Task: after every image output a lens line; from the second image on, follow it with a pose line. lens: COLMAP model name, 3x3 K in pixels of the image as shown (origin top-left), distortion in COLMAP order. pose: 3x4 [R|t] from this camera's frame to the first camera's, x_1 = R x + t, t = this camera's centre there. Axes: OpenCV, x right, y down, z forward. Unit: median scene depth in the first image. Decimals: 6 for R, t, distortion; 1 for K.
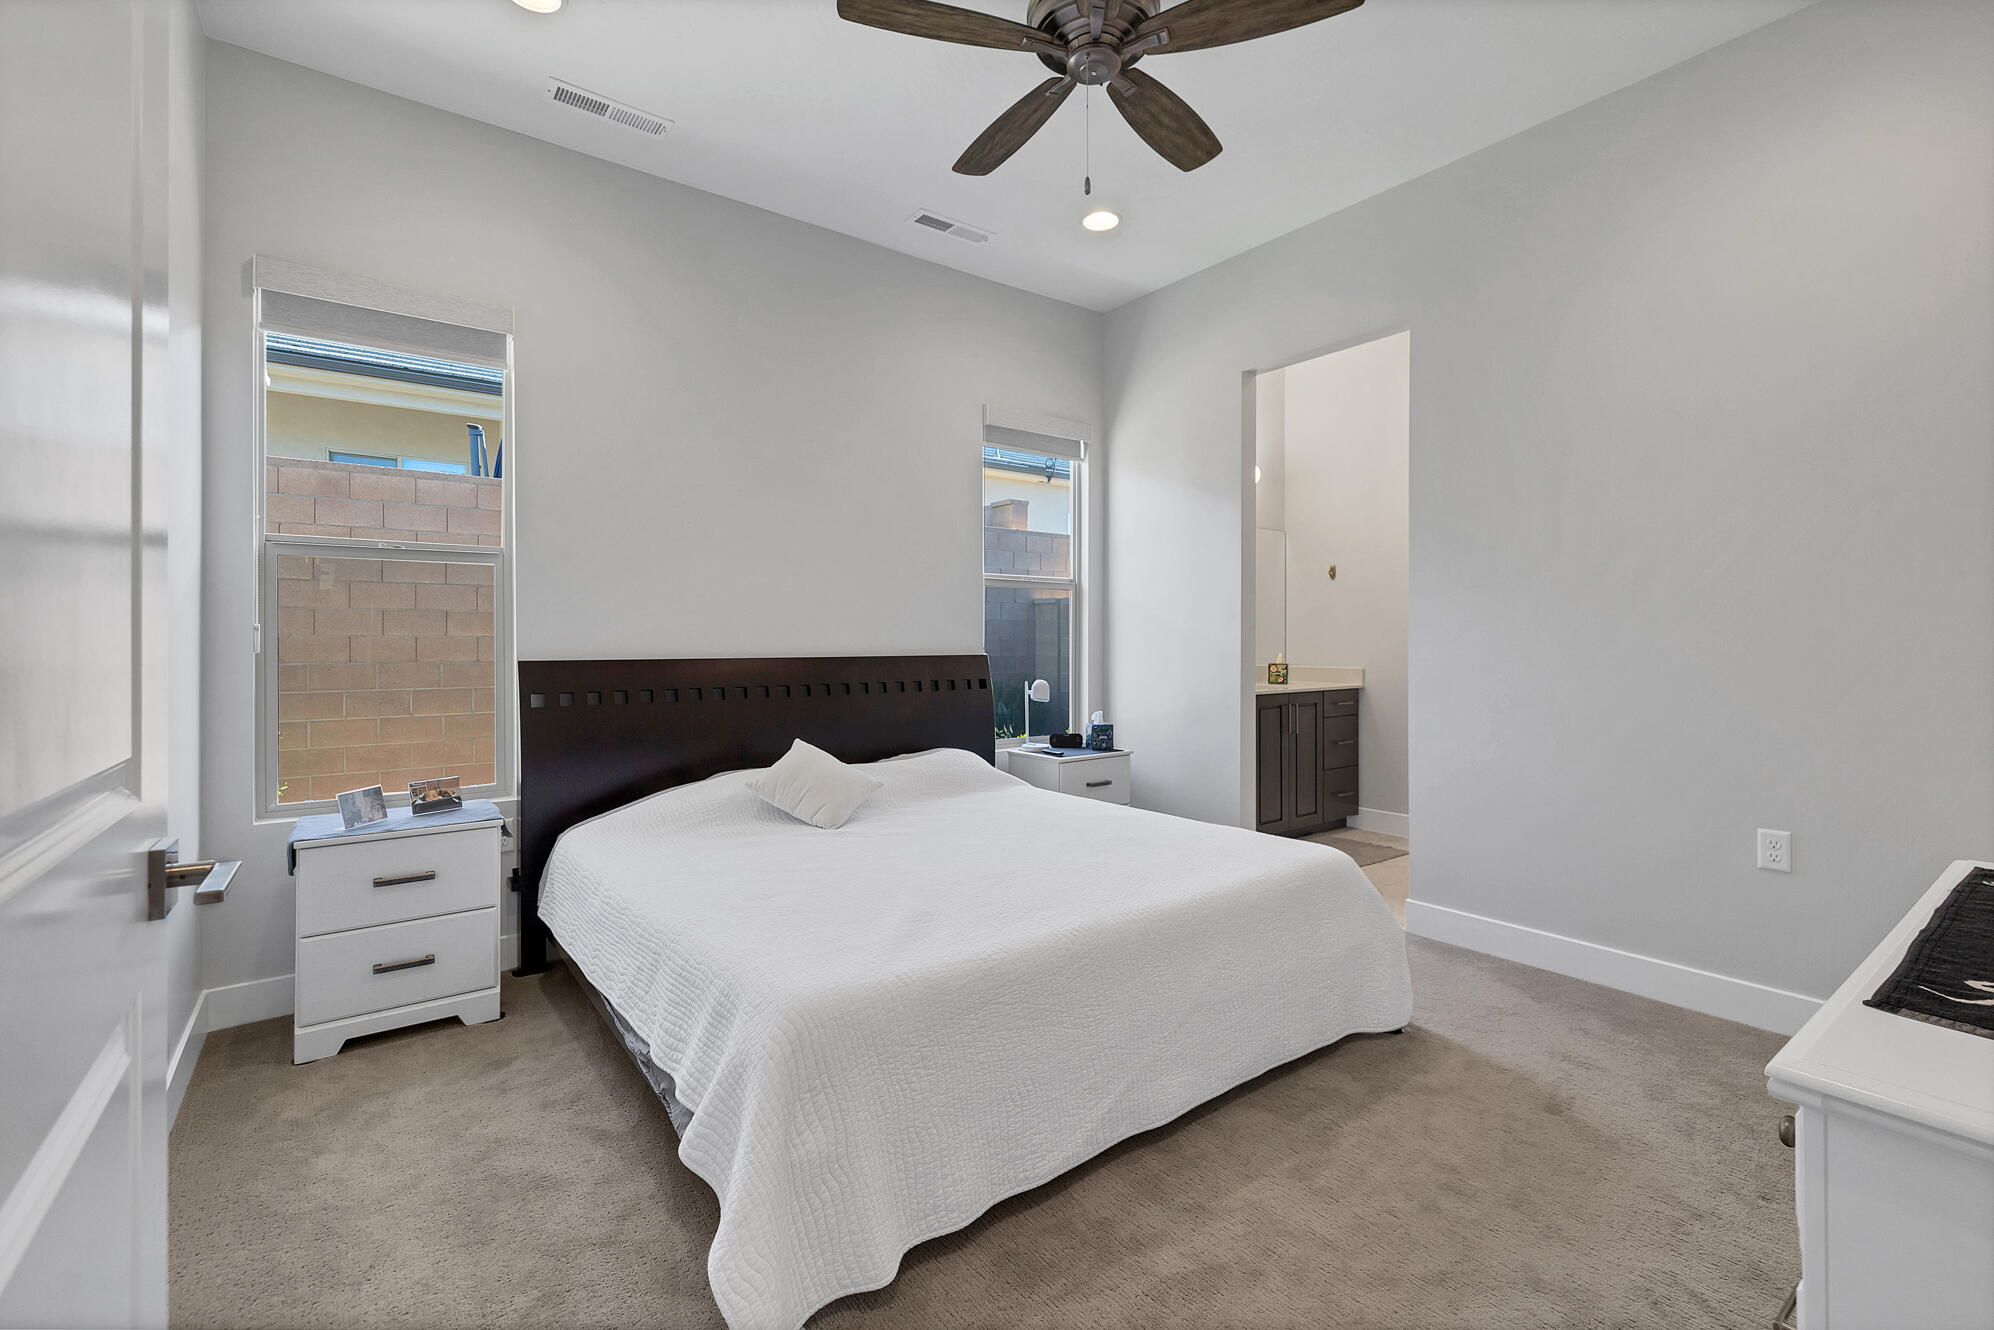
lens RADIAL K [[864.0, 0, 992.5], [0, 864.0, 649.3], [0, 0, 1]] dist [0.001626, 0.000425]
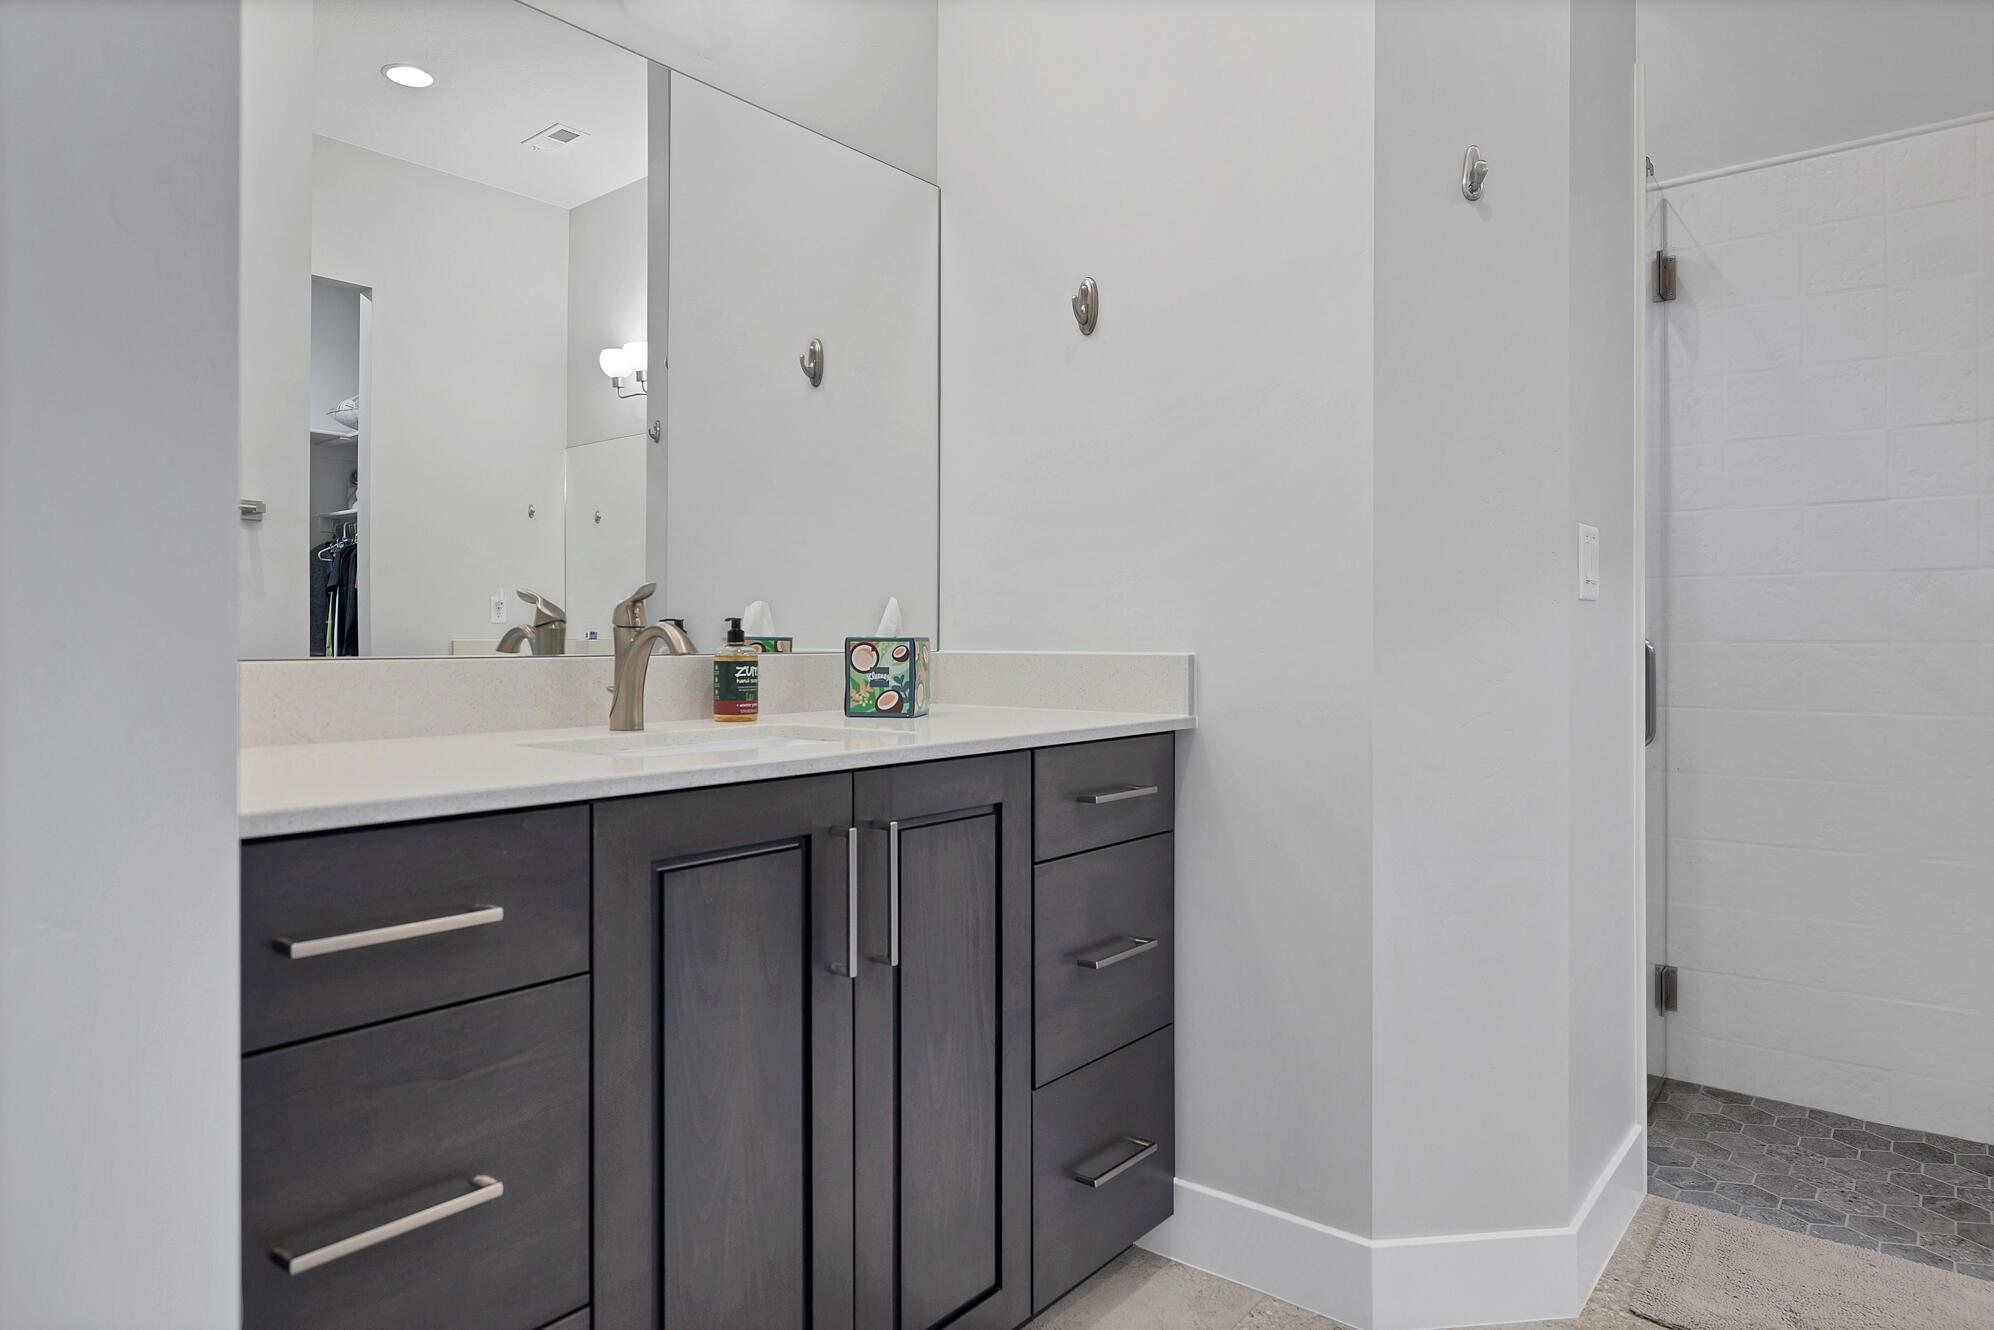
lens RADIAL K [[1196.3, 0, 1004.4], [0, 1196.3, 656.0], [0, 0, 1]] dist [0.005164, 0.000515]
pose [[0.967603, 0.004738, 0.252432, 0.280312], [-0.002230, 0.999945, -0.010223, 0.025508], [-0.252467, 0.009329, 0.967561, 0.658279]]
